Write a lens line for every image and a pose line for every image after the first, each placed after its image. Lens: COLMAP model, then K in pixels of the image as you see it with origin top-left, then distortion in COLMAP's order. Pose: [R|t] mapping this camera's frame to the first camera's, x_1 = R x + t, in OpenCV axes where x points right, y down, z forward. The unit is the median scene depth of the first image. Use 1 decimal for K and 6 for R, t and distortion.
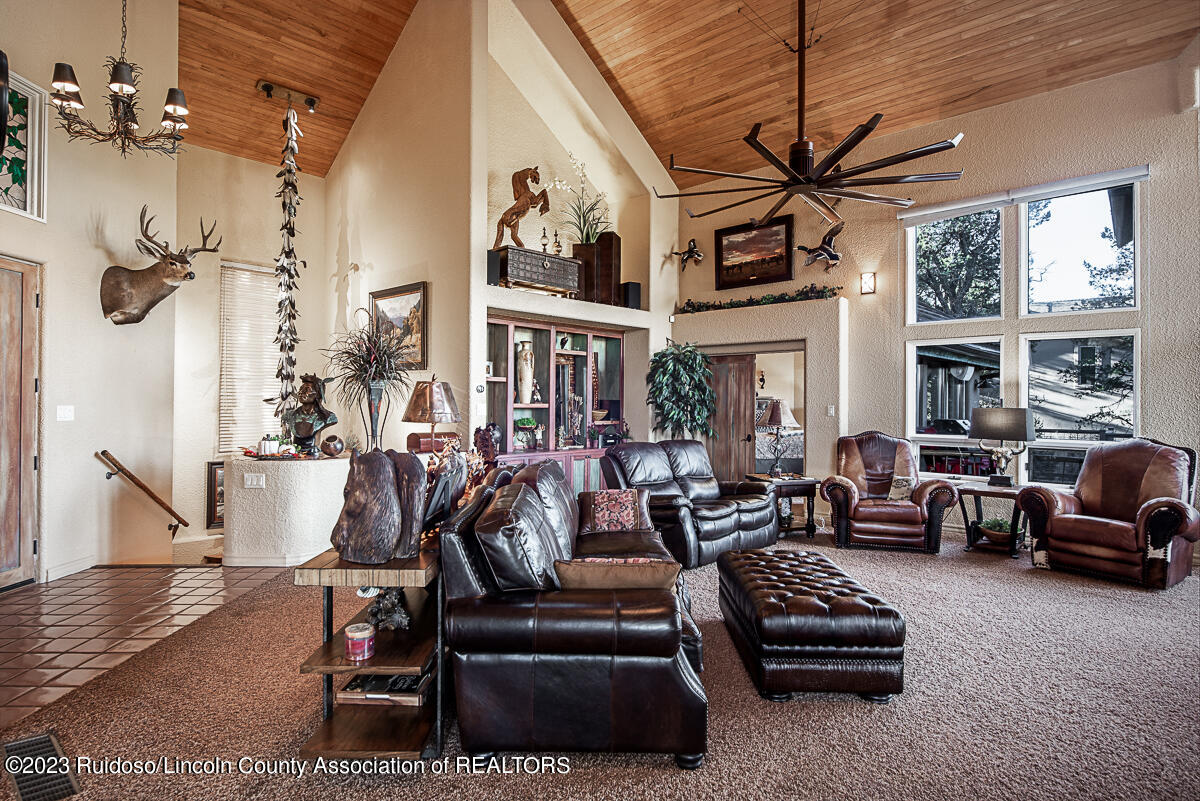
lens RADIAL K [[646.8, 0, 600.0], [0, 646.8, 400.5], [0, 0, 1]] dist [-0.005123, -0.002502]
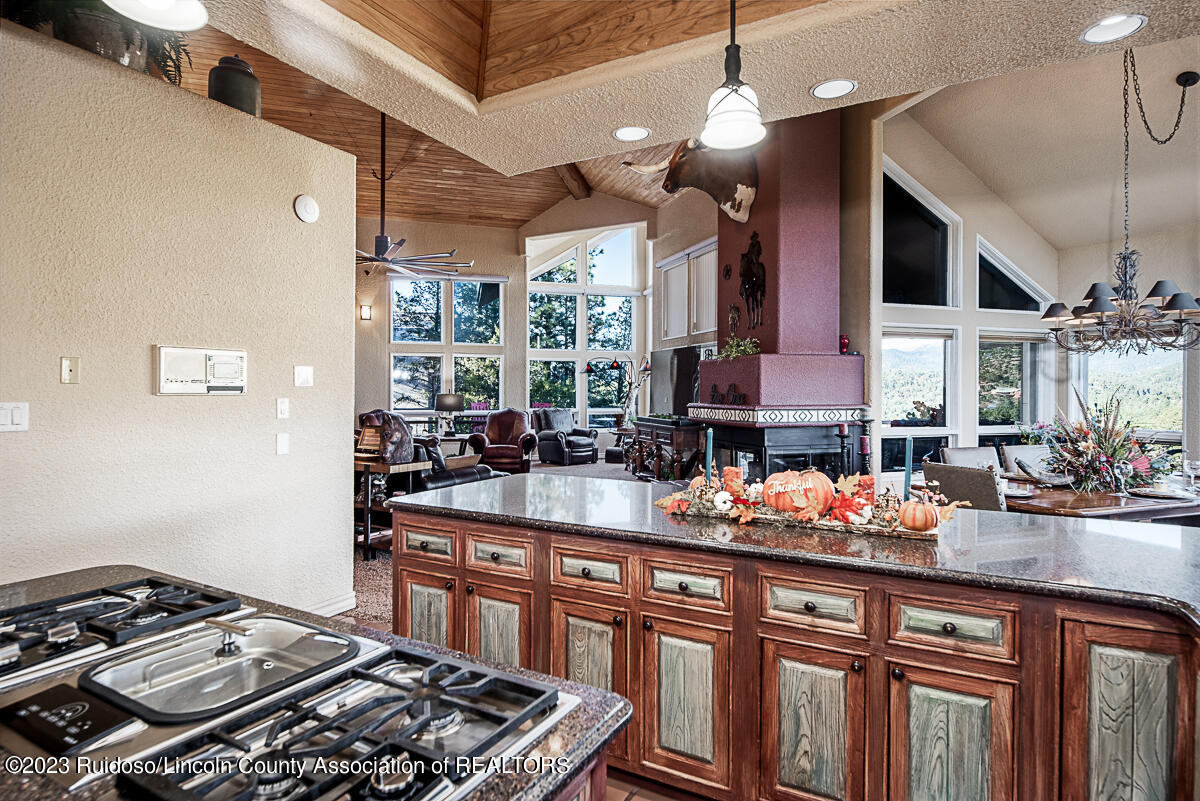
lens RADIAL K [[646.8, 0, 600.0], [0, 646.8, 400.5], [0, 0, 1]] dist [-0.005123, -0.002502]
pose [[0.496861, -0.012989, 0.867733, -0.703032], [-0.007351, 0.999789, 0.019175, -0.008027], [-0.867799, -0.015906, 0.496661, -0.262094]]
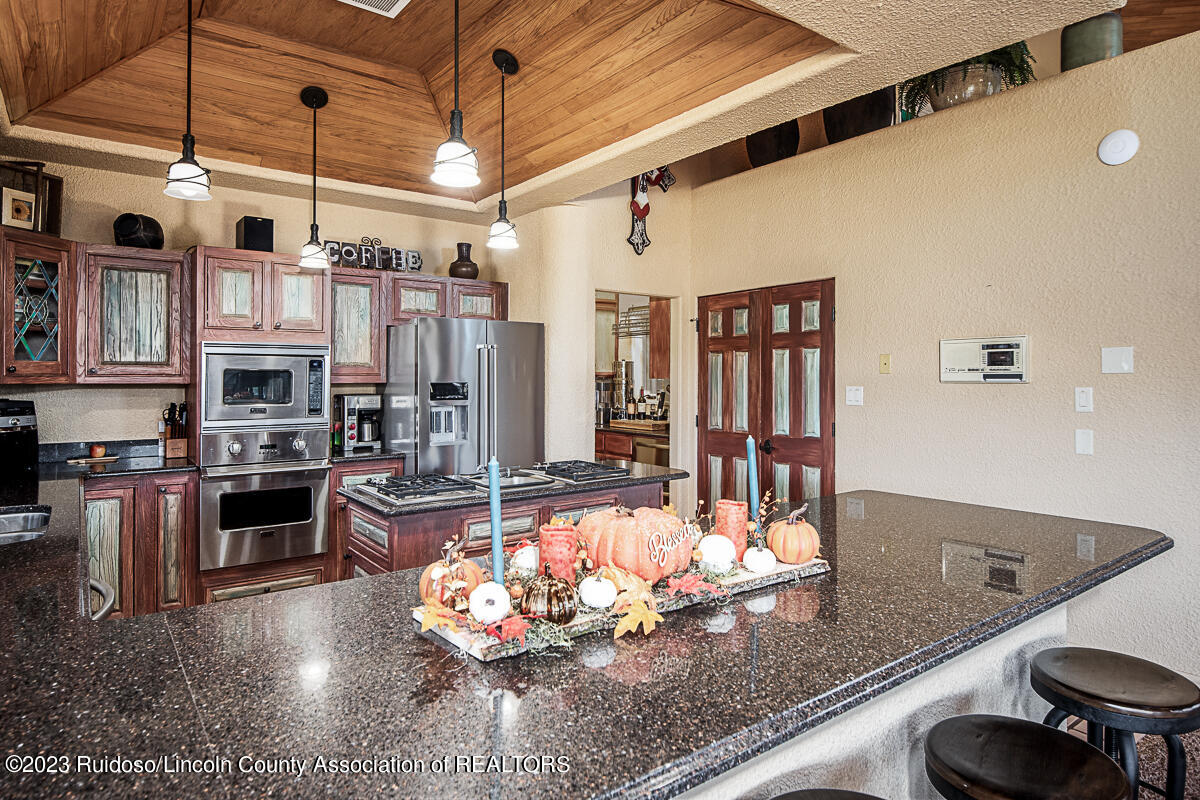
lens RADIAL K [[686.7, 0, 598.9], [0, 686.7, 372.9], [0, 0, 1]] dist [-0.001454, -0.000492]
pose [[0.587384, -0.008158, -0.809267, -0.158848], [0.004727, 0.999967, -0.006649, -0.006068], [0.809294, 0.000080, 0.587403, -0.324580]]
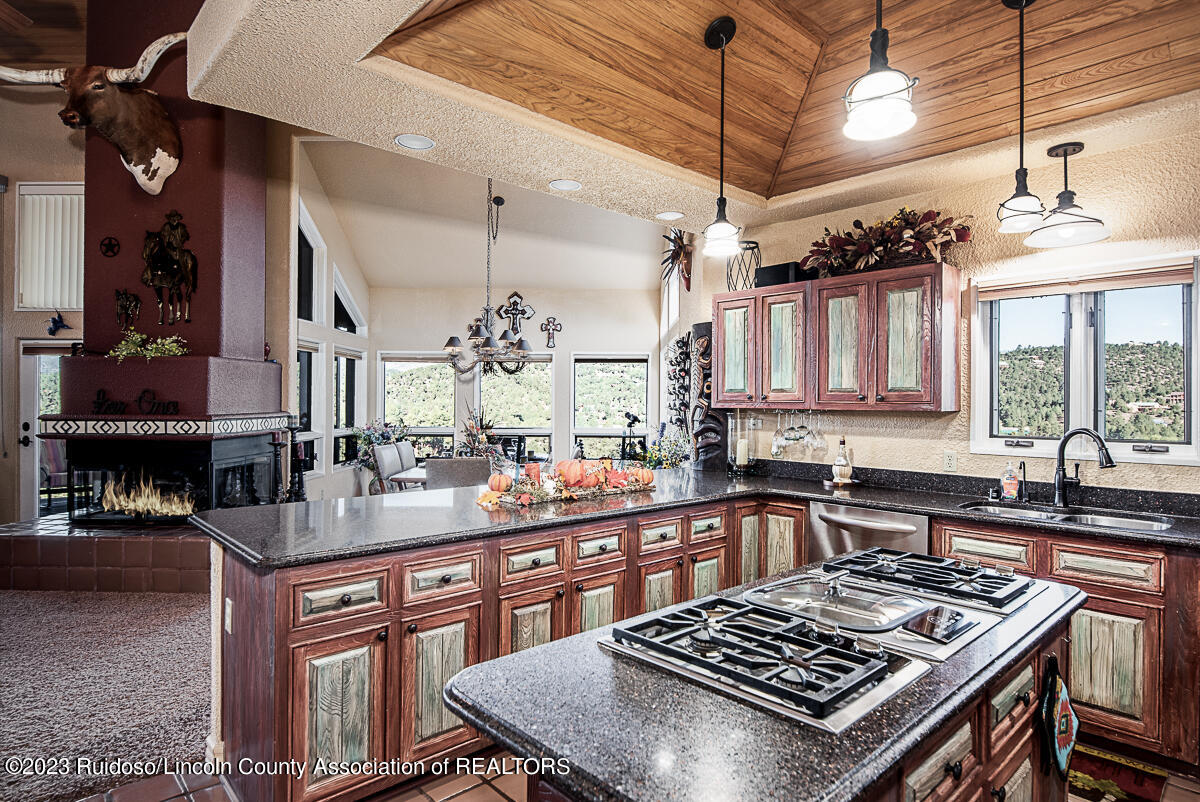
lens RADIAL K [[650.8, 0, 597.4], [0, 650.8, 409.1], [0, 0, 1]] dist [-0.001237, -0.000897]
pose [[-0.664430, -0.014494, 0.747210, -0.723338], [-0.012747, 0.999886, 0.008060, -0.005140], [-0.747241, -0.004170, -0.664540, 0.144274]]
